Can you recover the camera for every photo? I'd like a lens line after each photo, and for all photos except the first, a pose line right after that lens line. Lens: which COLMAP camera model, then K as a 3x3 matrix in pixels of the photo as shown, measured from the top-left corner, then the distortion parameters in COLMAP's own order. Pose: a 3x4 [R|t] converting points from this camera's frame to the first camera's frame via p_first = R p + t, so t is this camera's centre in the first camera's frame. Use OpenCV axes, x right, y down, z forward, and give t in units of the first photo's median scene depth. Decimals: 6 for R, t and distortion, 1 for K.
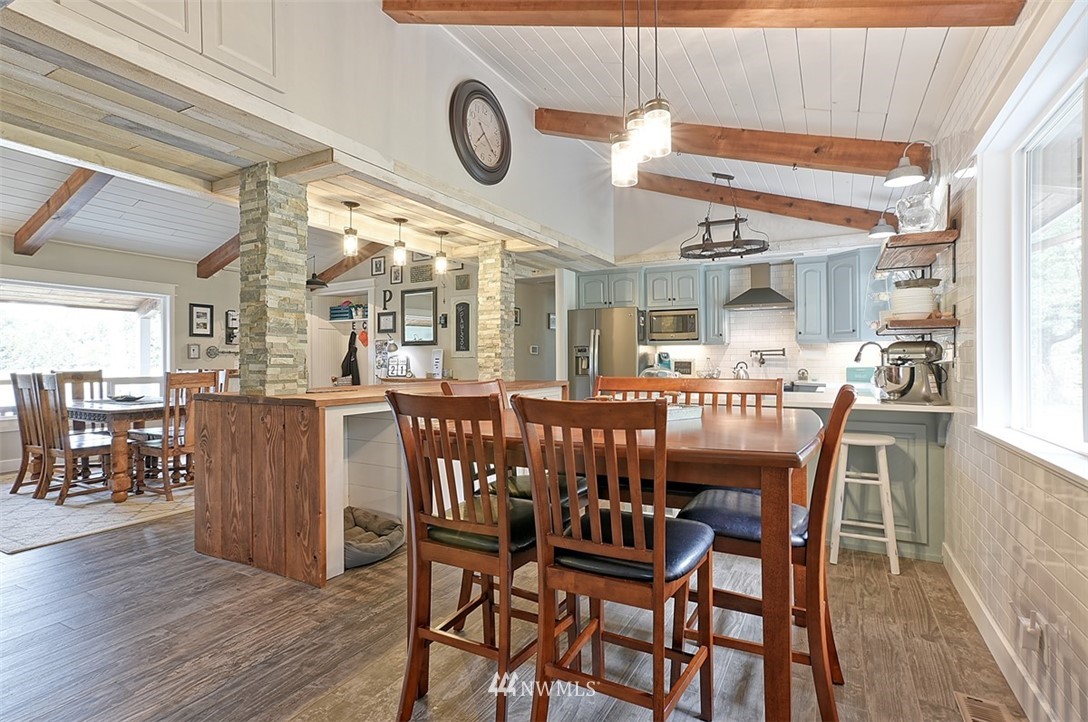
lens RADIAL K [[531.3, 0, 544.1], [0, 531.3, 361.3], [0, 0, 1]] dist [0.000706, 0.005626]
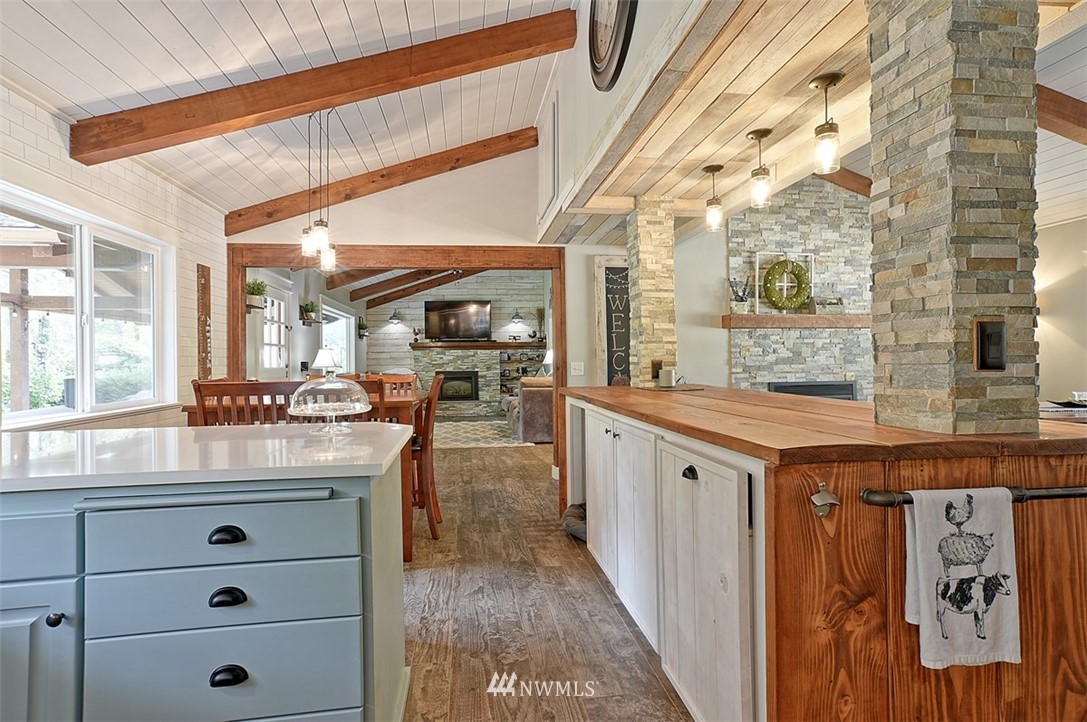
lens RADIAL K [[530.8, 0, 540.4], [0, 530.8, 357.5], [0, 0, 1]] dist [0.000706, 0.005626]
pose [[-0.799696, 0.007767, -0.600354, 0.498363], [0.013931, 0.999887, -0.005622, -0.005001], [0.600243, -0.012859, -0.799714, 2.151906]]
